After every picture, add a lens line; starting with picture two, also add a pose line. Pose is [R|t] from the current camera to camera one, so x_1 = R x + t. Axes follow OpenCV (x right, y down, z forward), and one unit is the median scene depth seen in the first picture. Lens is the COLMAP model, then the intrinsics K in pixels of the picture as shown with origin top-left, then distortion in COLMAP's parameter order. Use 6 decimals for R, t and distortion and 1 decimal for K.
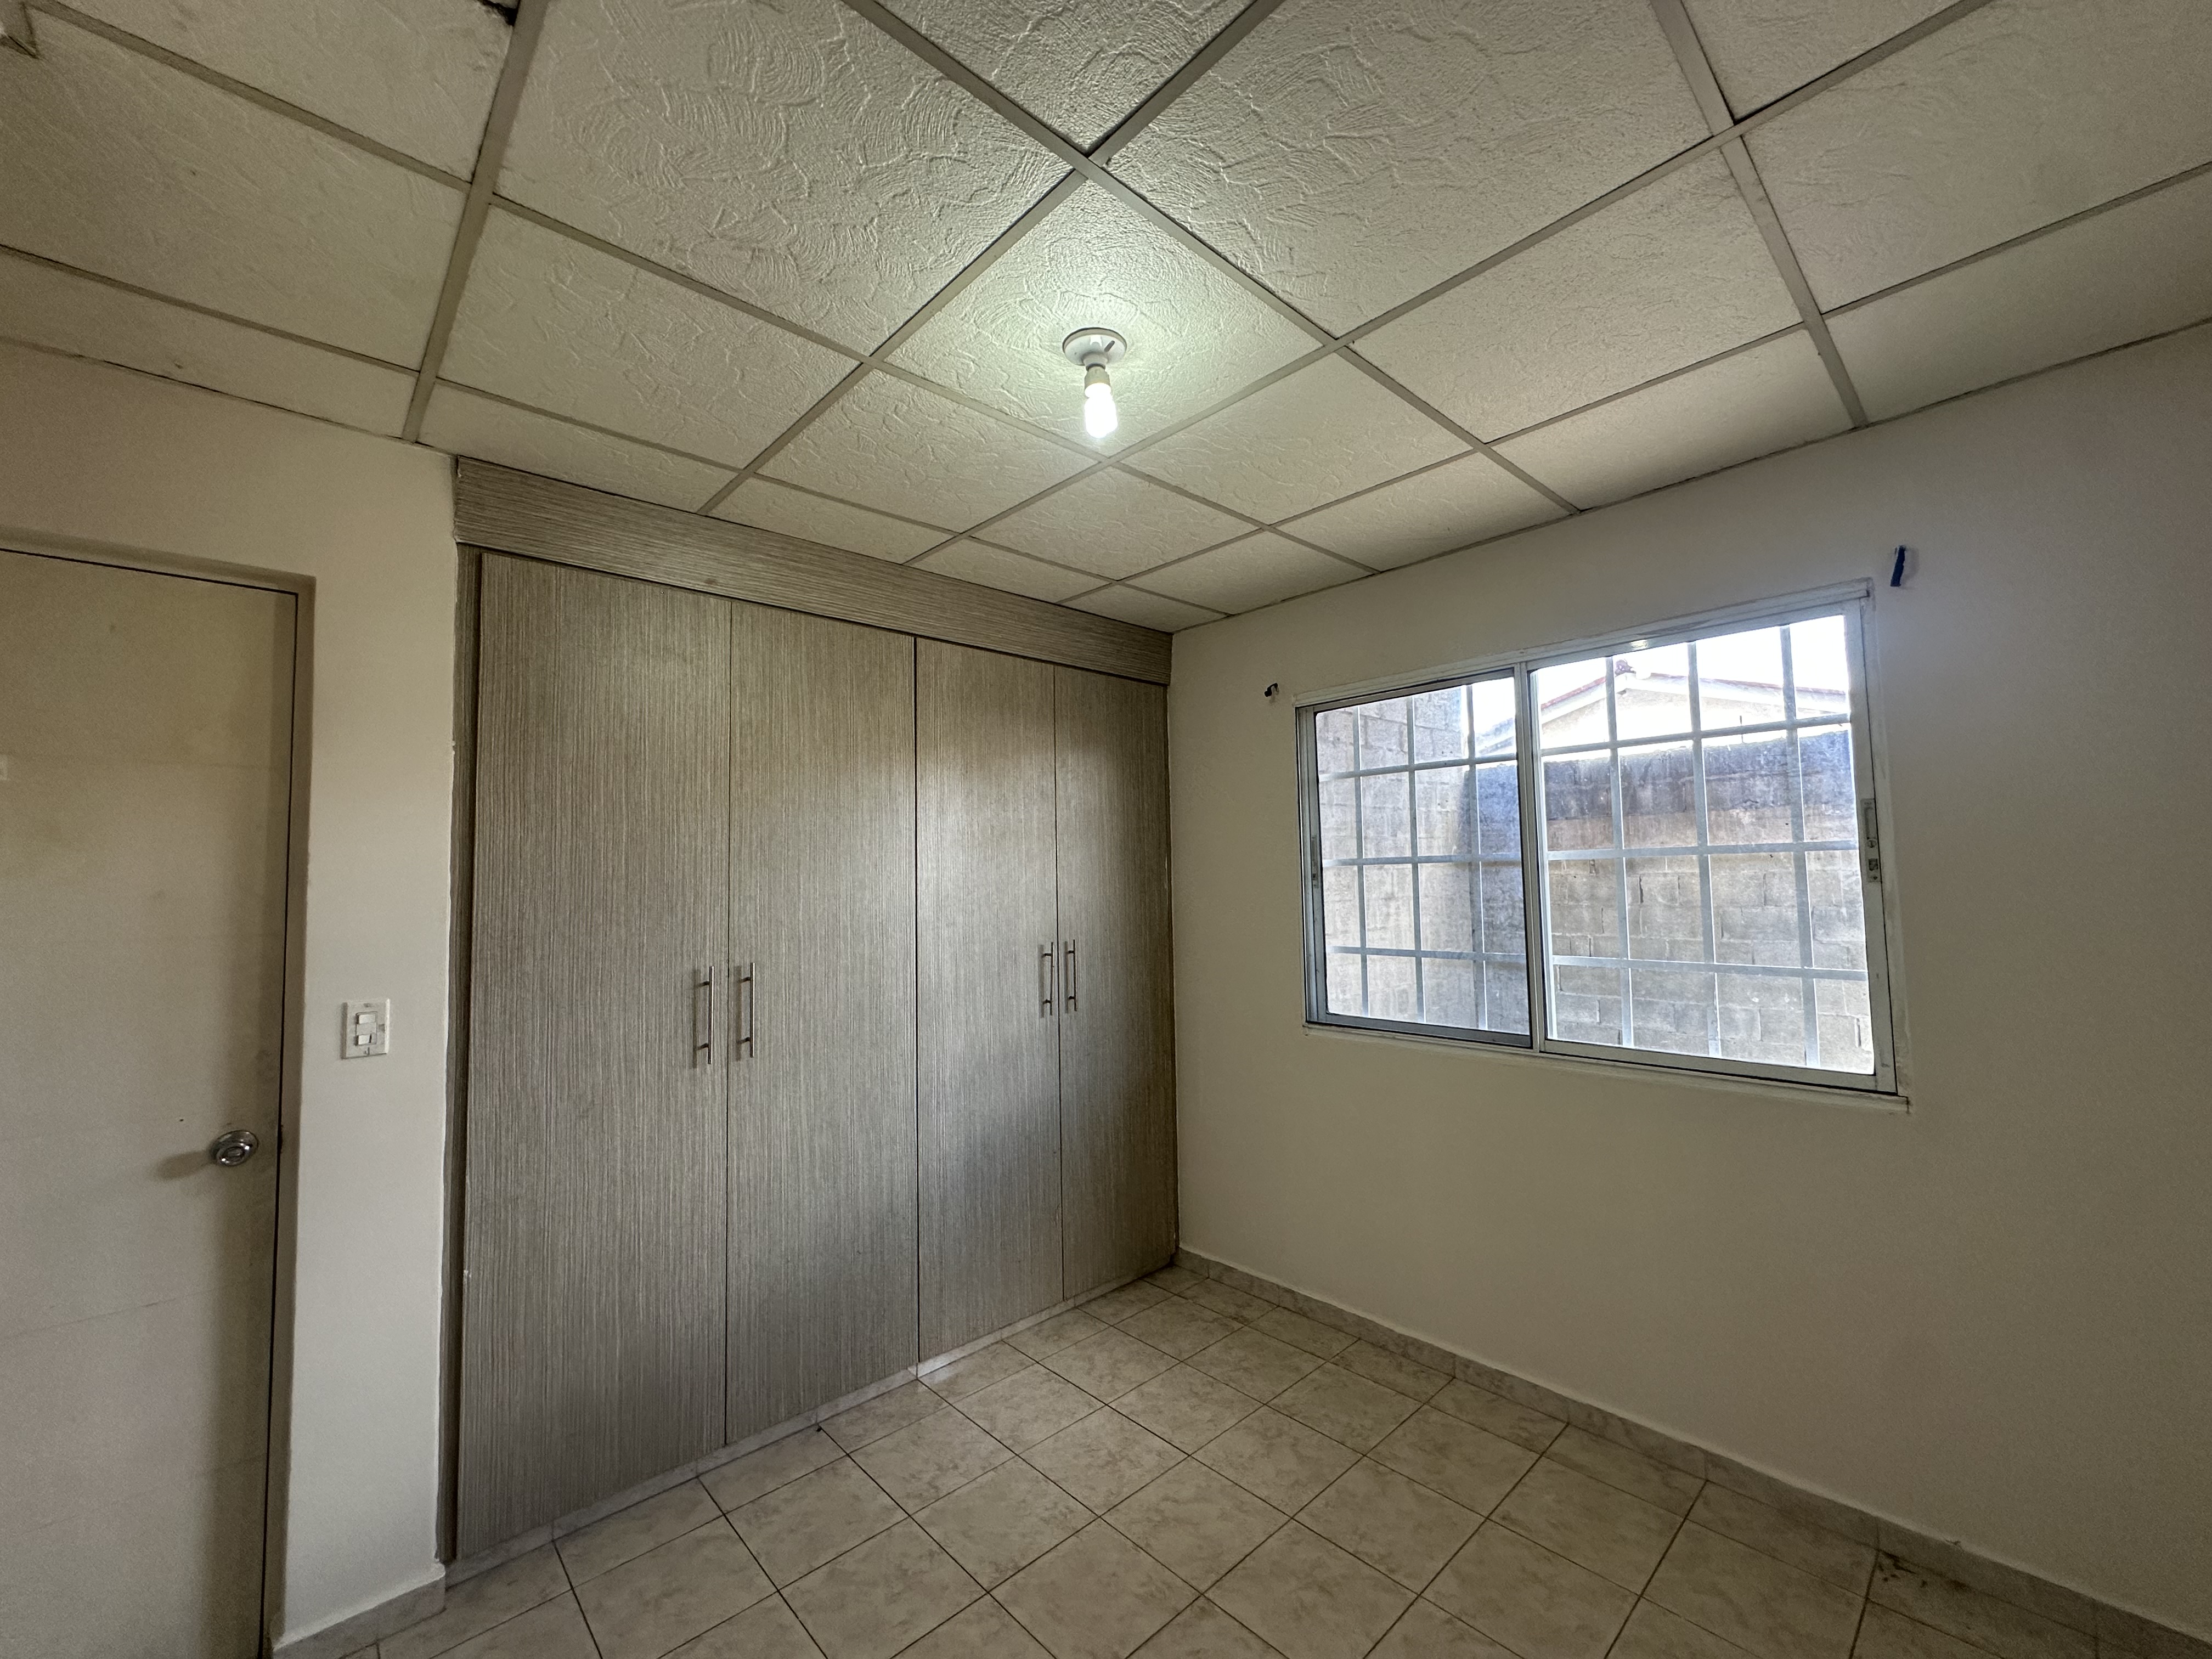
lens RADIAL K [[887.9, 0, 1106.0], [0, 887.9, 829.5], [0, 0, 1]] dist [-0.003854, 0.000790]
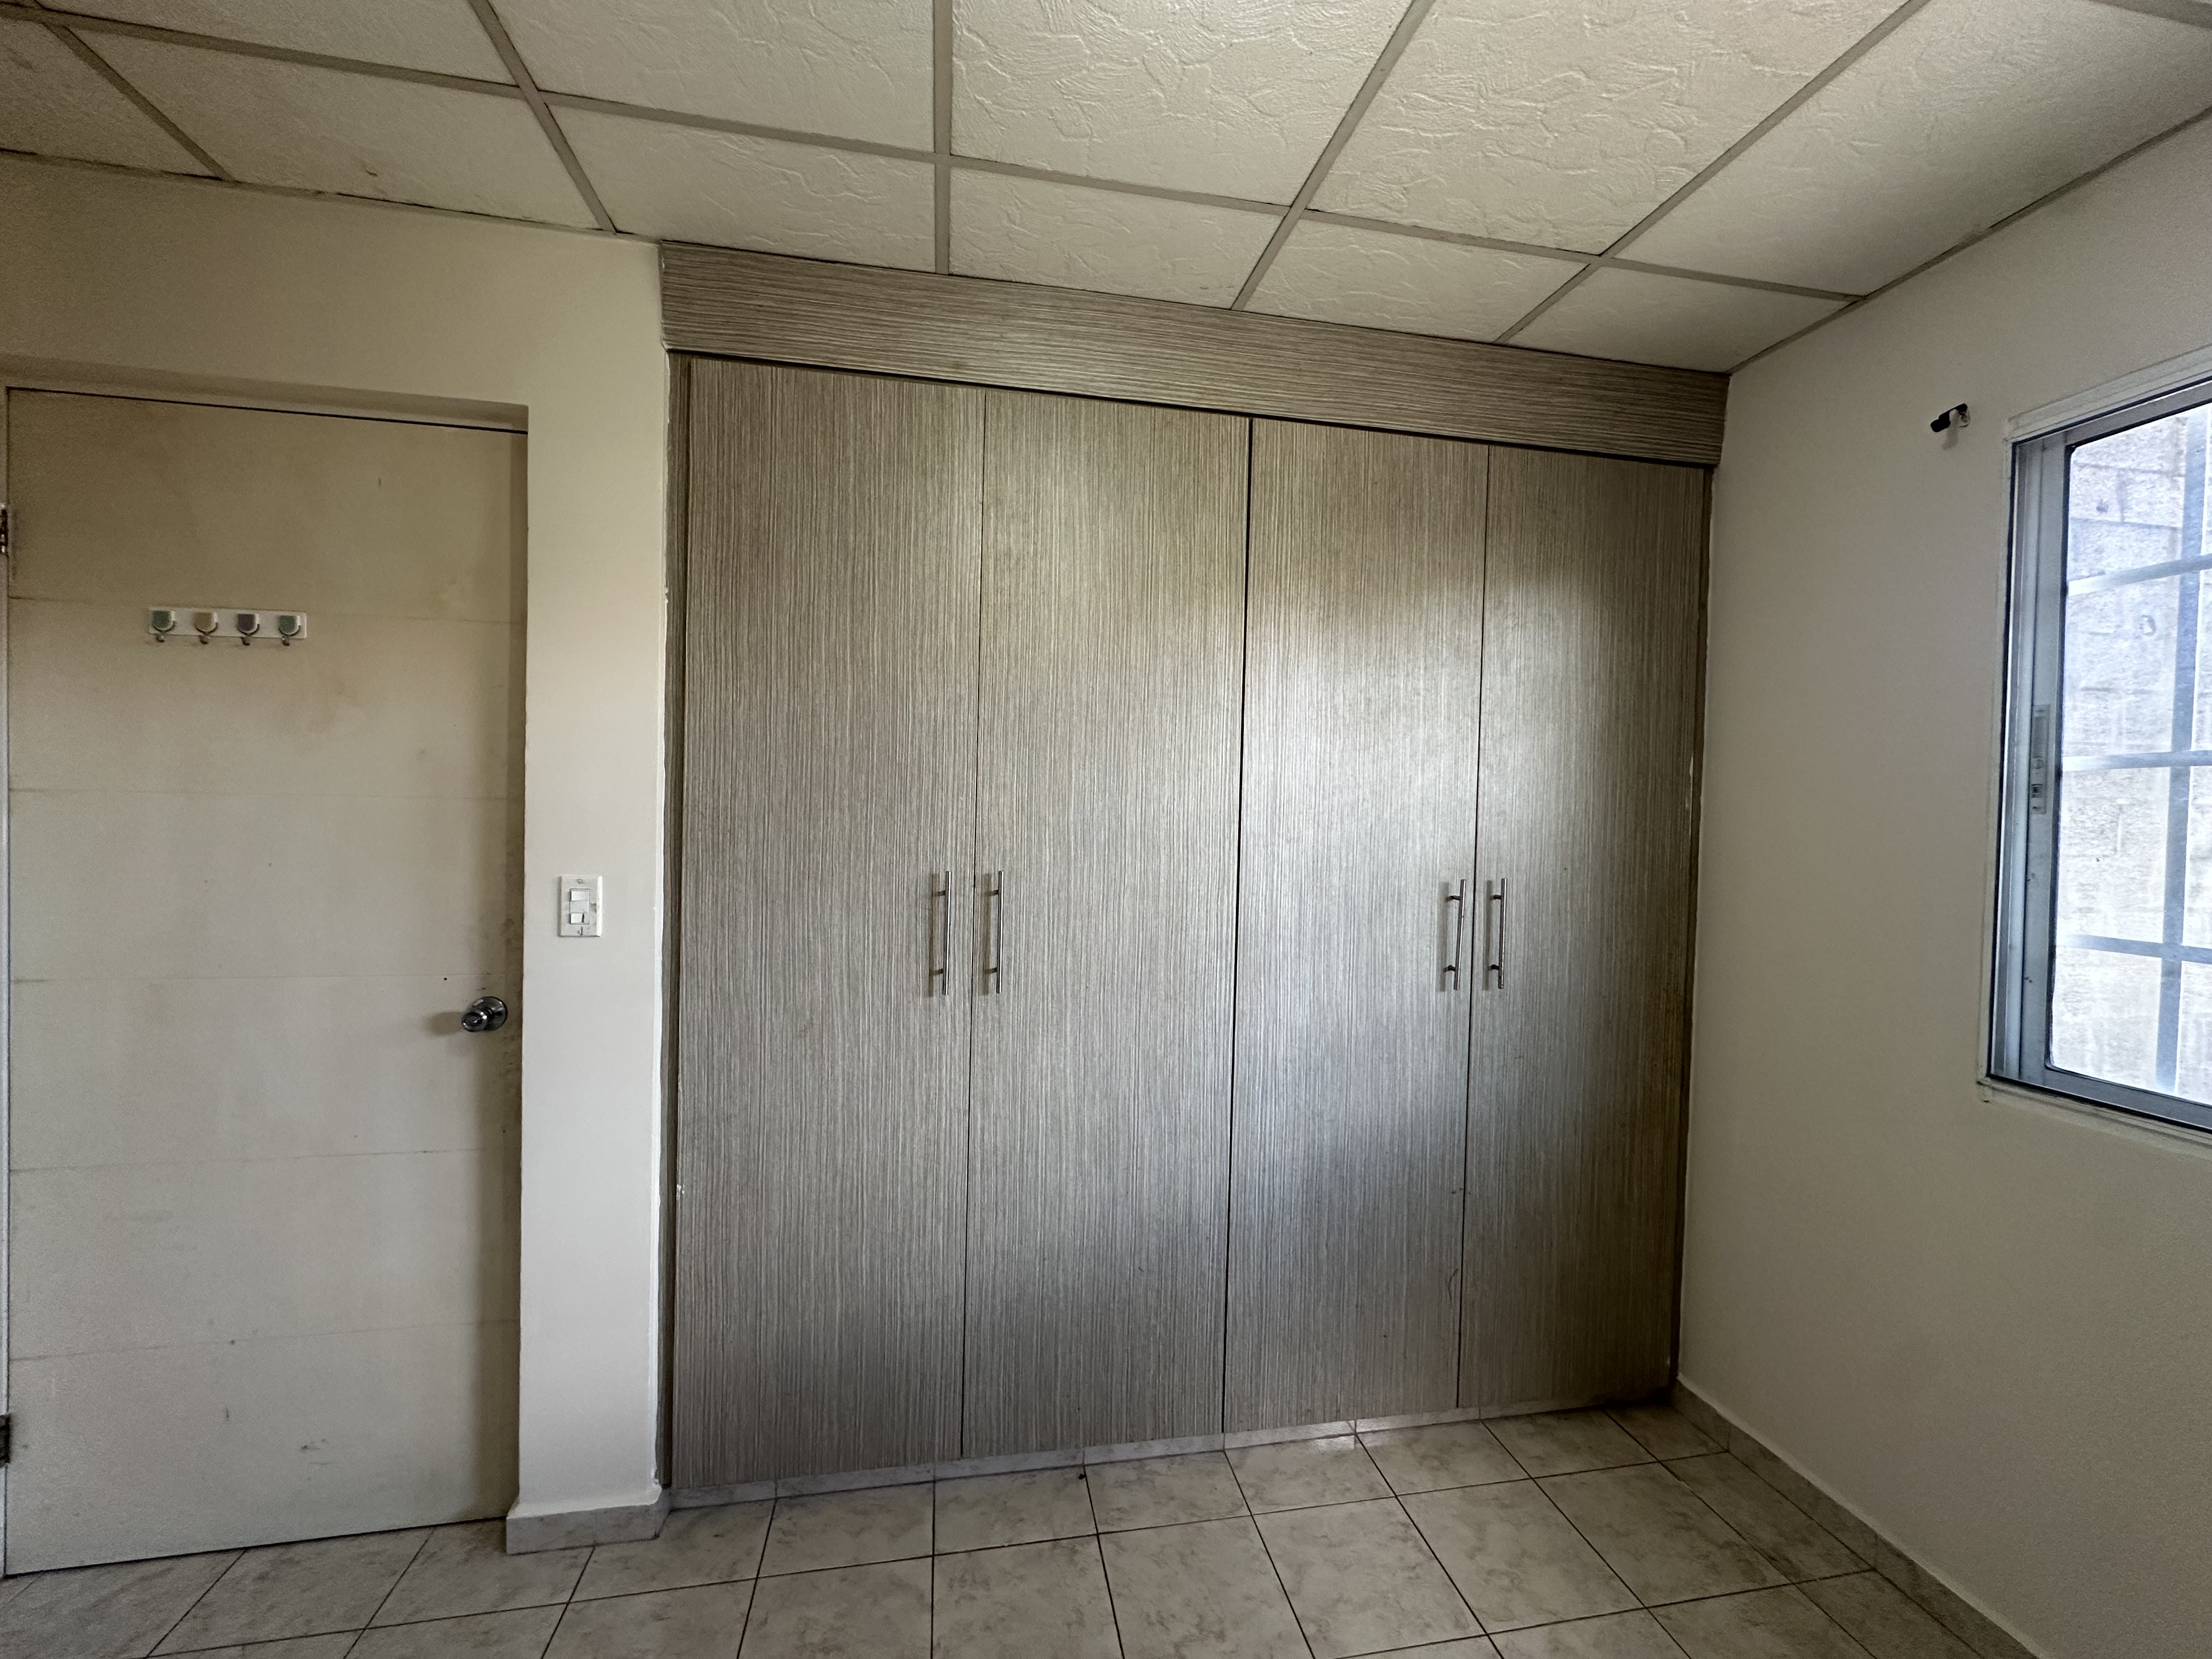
lens RADIAL K [[896.3, 0, 1099.1], [0, 896.3, 827.6], [0, 0, 1]] dist [-0.003332, 0.000590]
pose [[0.843615, 0.049428, -0.534668, 0.075517], [-0.008479, 0.996856, 0.078778, 0.047127], [0.536881, -0.061925, 0.841382, 0.366422]]
